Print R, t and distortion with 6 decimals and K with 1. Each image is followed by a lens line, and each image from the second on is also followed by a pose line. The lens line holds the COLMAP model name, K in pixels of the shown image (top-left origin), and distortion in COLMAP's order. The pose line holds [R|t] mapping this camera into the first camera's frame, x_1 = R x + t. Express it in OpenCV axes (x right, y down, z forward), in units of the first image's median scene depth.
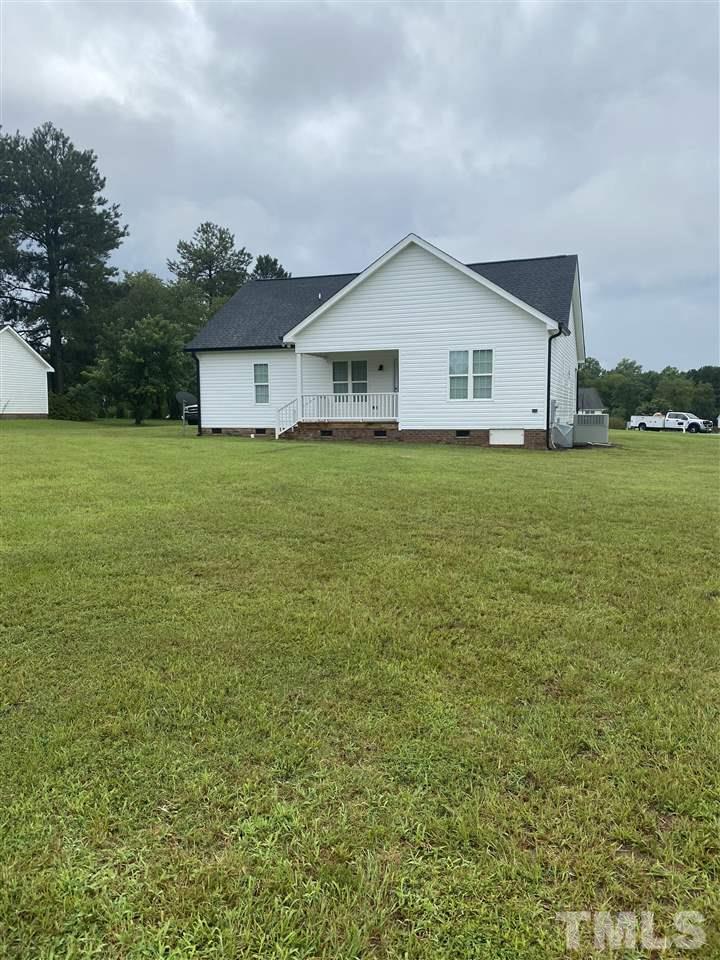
lens RADIAL K [[740.0, 0, 360.4], [0, 740.0, 483.7], [0, 0, 1]] dist [0.004700, -0.019084]
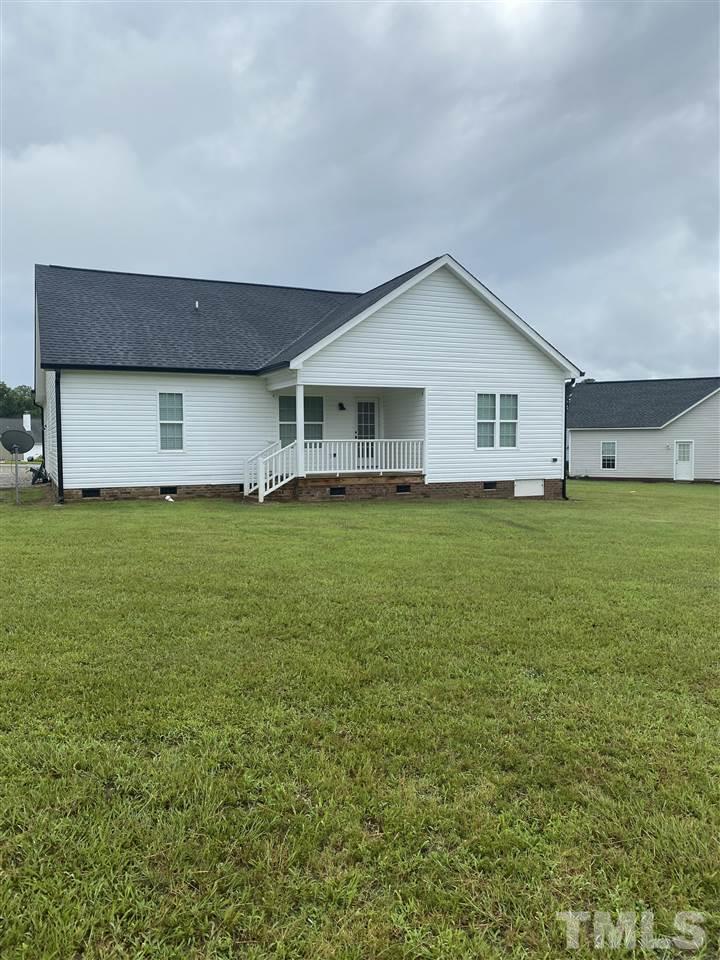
lens RADIAL K [[821.4, 0, 359.2], [0, 821.4, 474.7], [0, 0, 1]] dist [-0.005671, -0.002219]
pose [[0.680910, -0.024036, 0.731972, -0.694893], [0.071757, 0.996842, -0.034017, -0.058466], [-0.728843, 0.075687, 0.680485, 0.436374]]
